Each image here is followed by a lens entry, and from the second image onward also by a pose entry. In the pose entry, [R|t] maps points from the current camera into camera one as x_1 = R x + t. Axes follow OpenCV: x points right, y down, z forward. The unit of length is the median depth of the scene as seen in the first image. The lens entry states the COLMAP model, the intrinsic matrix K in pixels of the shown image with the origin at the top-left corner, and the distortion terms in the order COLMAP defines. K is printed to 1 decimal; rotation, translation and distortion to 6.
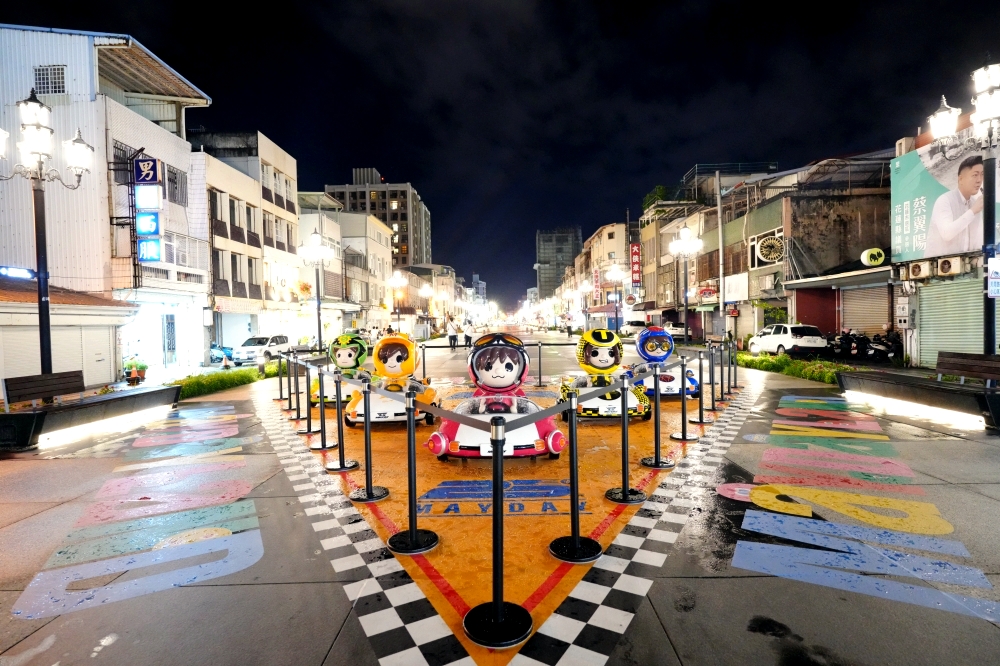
lens RADIAL K [[513.2, 0, 500.0], [0, 513.2, 333.0], [0, 0, 1]] dist [0.001377, -0.000564]
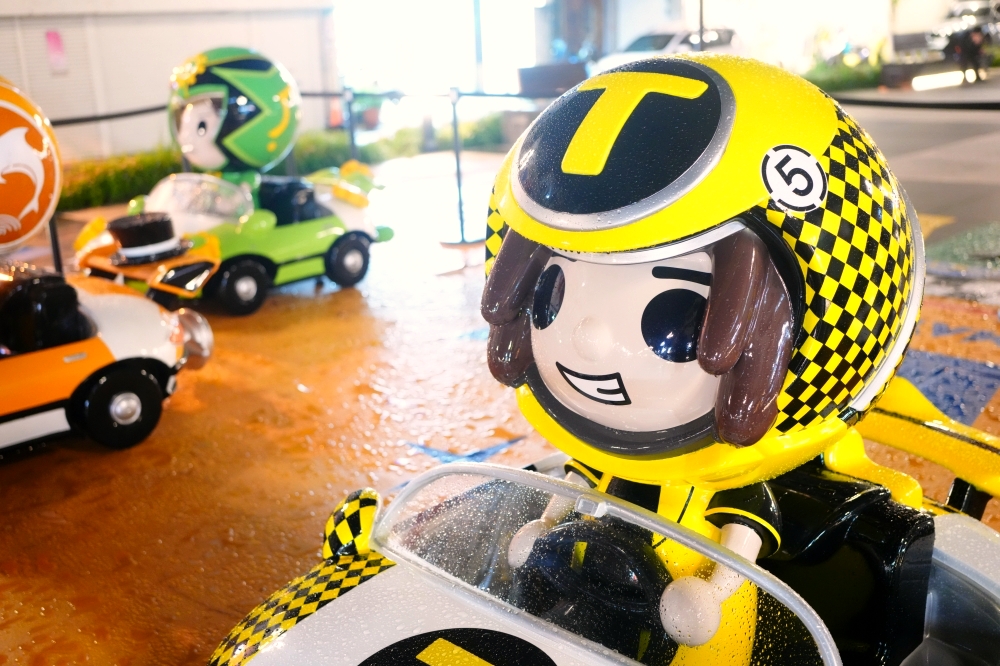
lens RADIAL K [[1154.7, 0, 502.0], [0, 1154.7, 335.3], [0, 0, 1]] dist [0.003998, -0.001899]
pose [[0.725643, 0.175441, -0.665329, 0.099937], [0.010549, 0.963998, 0.265702, -0.004975], [0.687991, -0.199823, 0.697667, 0.240454]]
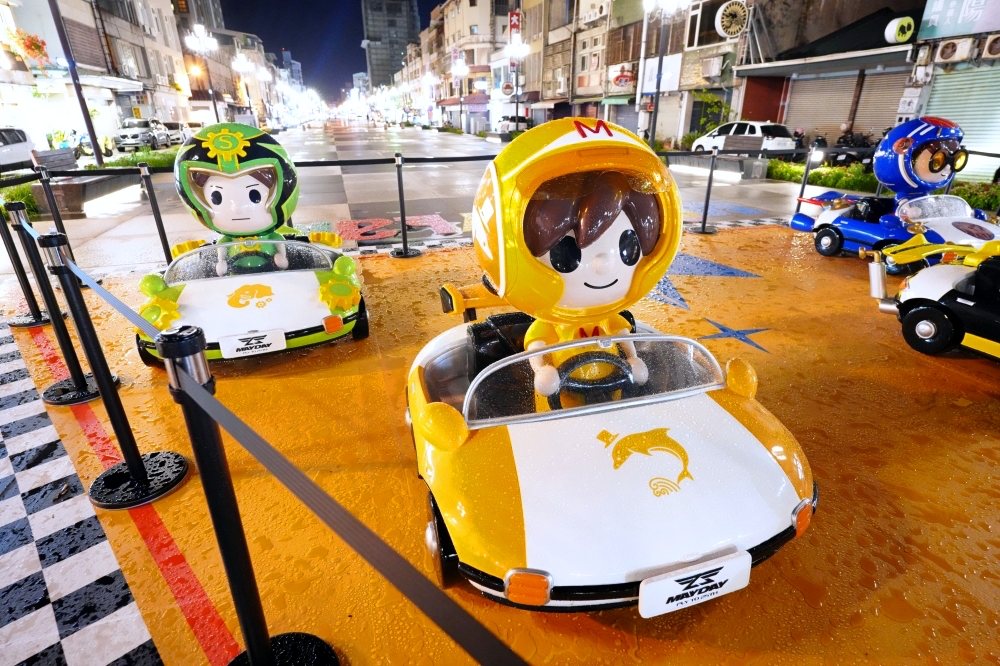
lens RADIAL K [[513.2, 0, 500.0], [0, 513.2, 333.0], [0, 0, 1]] dist [0.001377, -0.000564]
pose [[0.951091, -0.103242, 0.291147, -0.092448], [-0.010884, 0.930712, 0.365591, 0.001517], [-0.308718, -0.350879, 0.884068, 0.237866]]
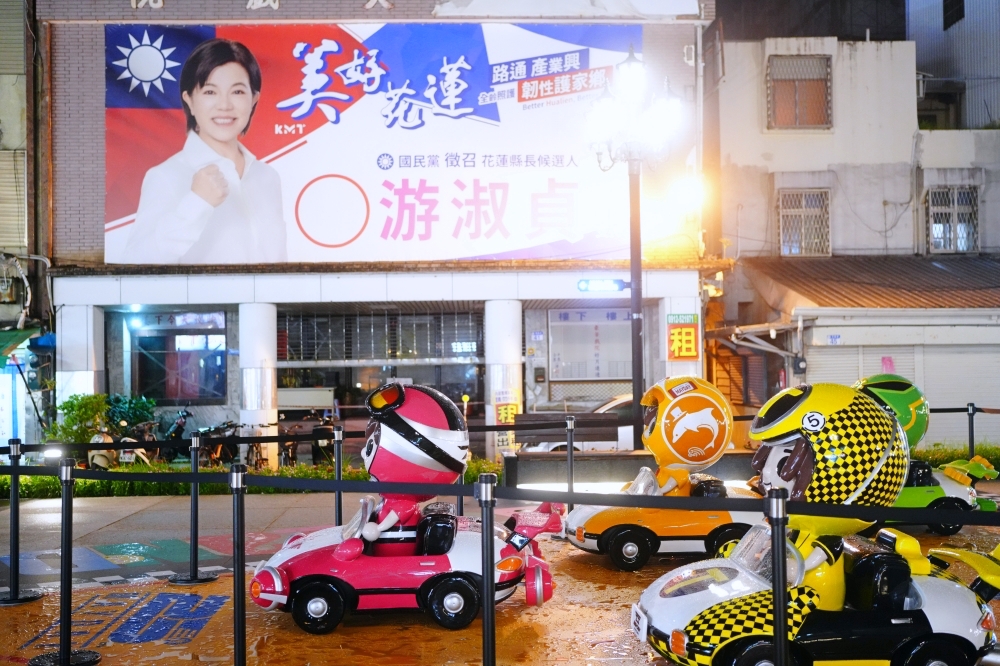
lens RADIAL K [[1149.6, 0, 500.0], [0, 1149.6, 333.0], [0, 0, 1]] dist [0.001225, 0.014969]
pose [[0.055928, -0.005389, -0.998420, 0.261945], [-0.007064, 0.999958, -0.005793, -0.010076], [0.998410, 0.007377, 0.055888, 0.231622]]
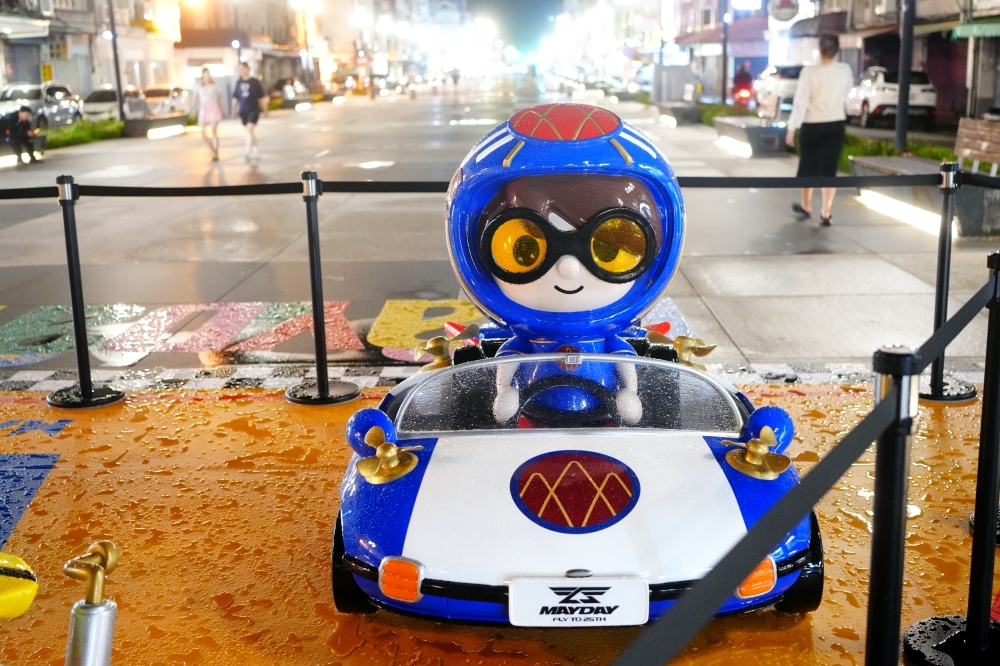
lens RADIAL K [[1149.6, 0, 500.0], [0, 1149.6, 333.0], [0, 0, 1]] dist [0.001225, 0.014969]
pose [[0.999960, 0.002628, -0.008559, 0.107825], [-0.000827, 0.978972, 0.203993, -0.006015], [0.008915, -0.203978, 0.978935, 0.249617]]
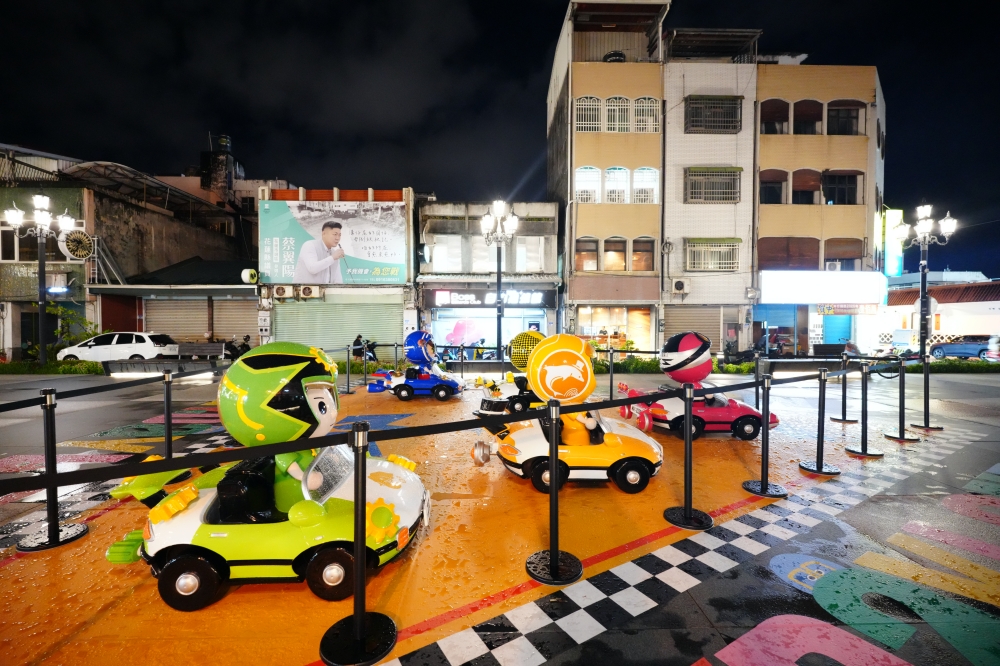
lens RADIAL K [[434.4, 0, 500.7], [0, 434.4, 331.0], [0, 0, 1]] dist [0.001713, 0.000210]
pose [[-0.048613, 0.009025, 0.998777, -0.222880], [0.019445, 0.999778, -0.008087, -0.000472], [-0.998628, 0.019028, -0.048777, 0.333383]]
